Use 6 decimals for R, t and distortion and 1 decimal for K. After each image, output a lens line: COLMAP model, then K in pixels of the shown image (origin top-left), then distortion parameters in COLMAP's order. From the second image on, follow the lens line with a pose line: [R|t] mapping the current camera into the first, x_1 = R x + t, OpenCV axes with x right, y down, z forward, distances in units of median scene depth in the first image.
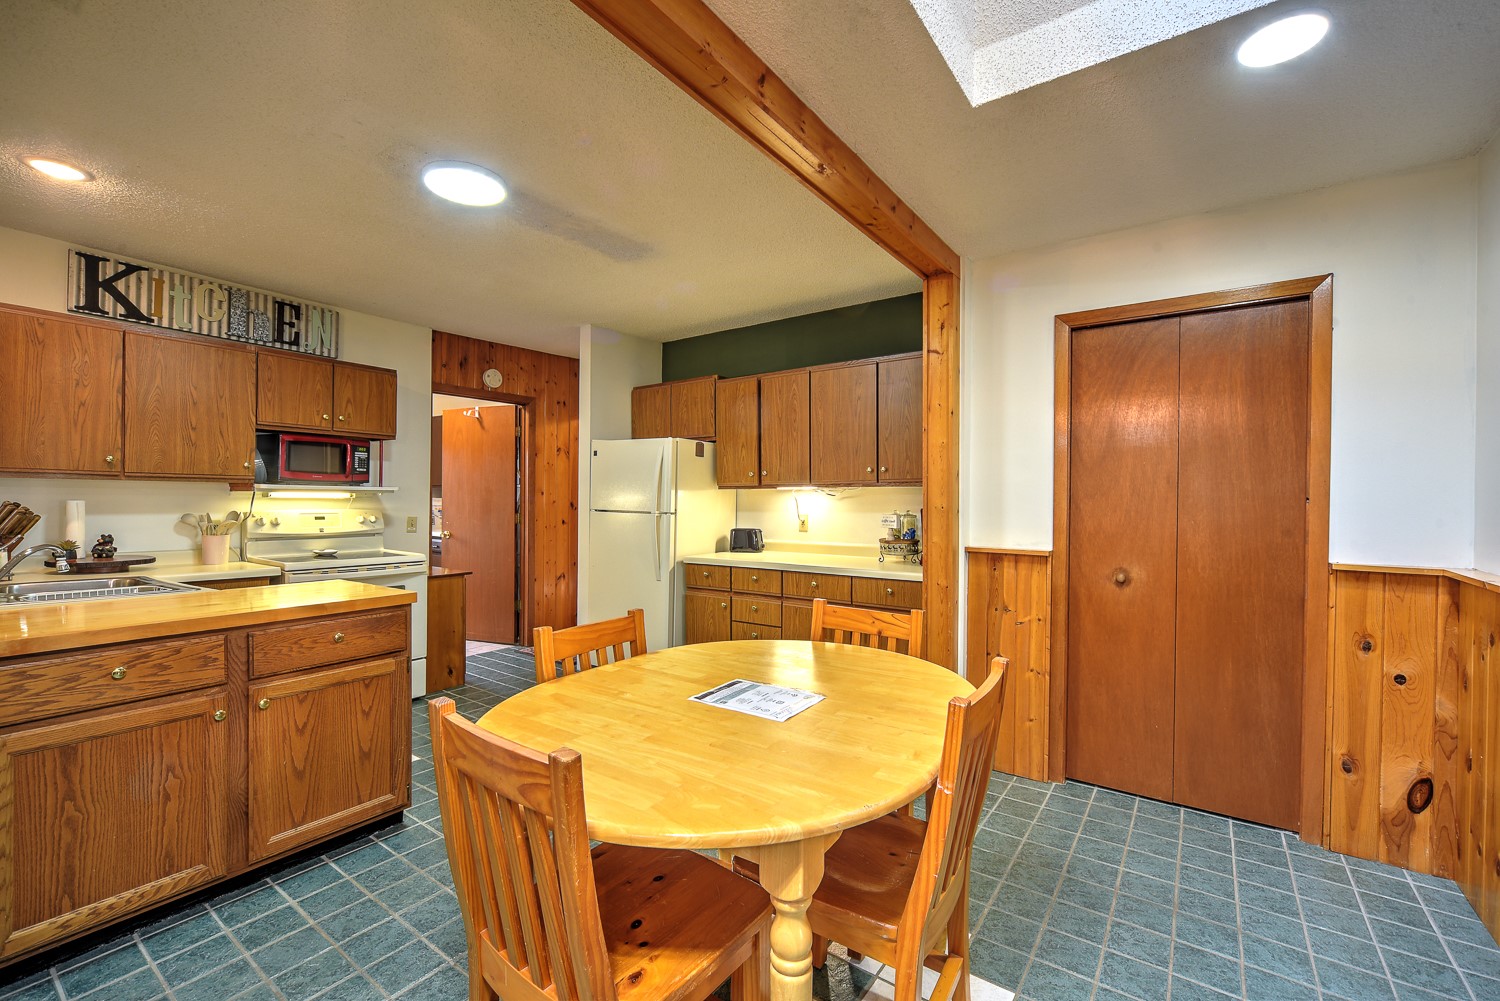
lens RADIAL K [[621.7, 0, 762.9], [0, 621.7, 502.2], [0, 0, 1]] dist [-0.000542, 0.000063]
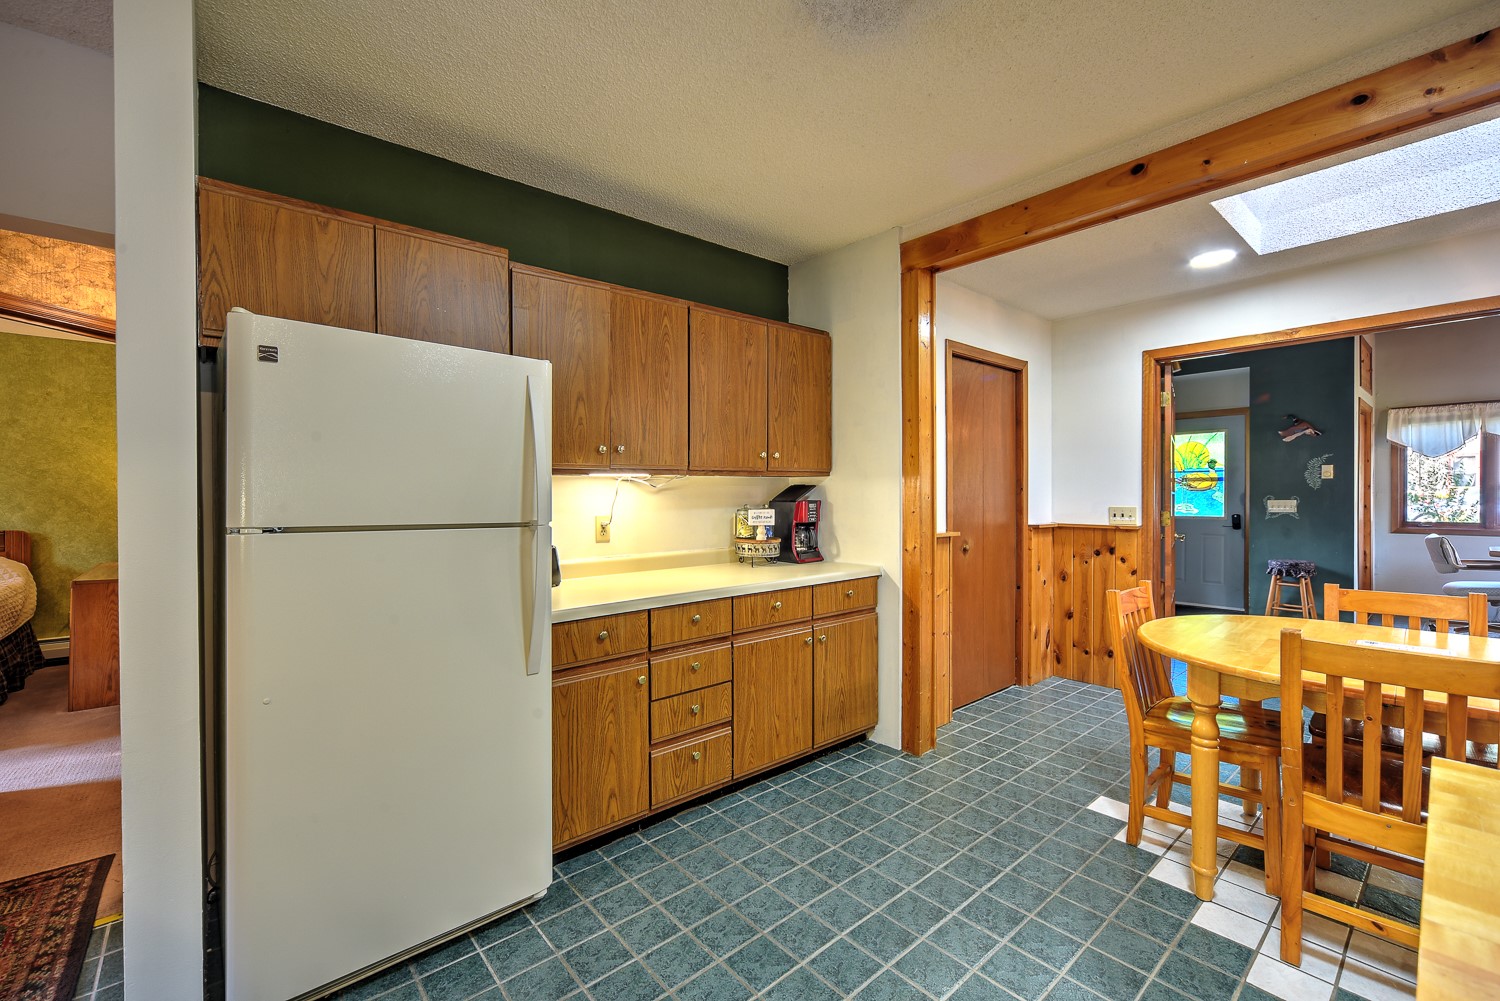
lens RADIAL K [[638.6, 0, 750.0], [0, 638.6, 500.5], [0, 0, 1]] dist [0.000050, -0.000074]
pose [[0.244001, -0.018198, 0.969604, -0.611445], [0.009917, 0.999818, 0.016269, -0.006179], [-0.969724, 0.005646, 0.244137, 0.774388]]
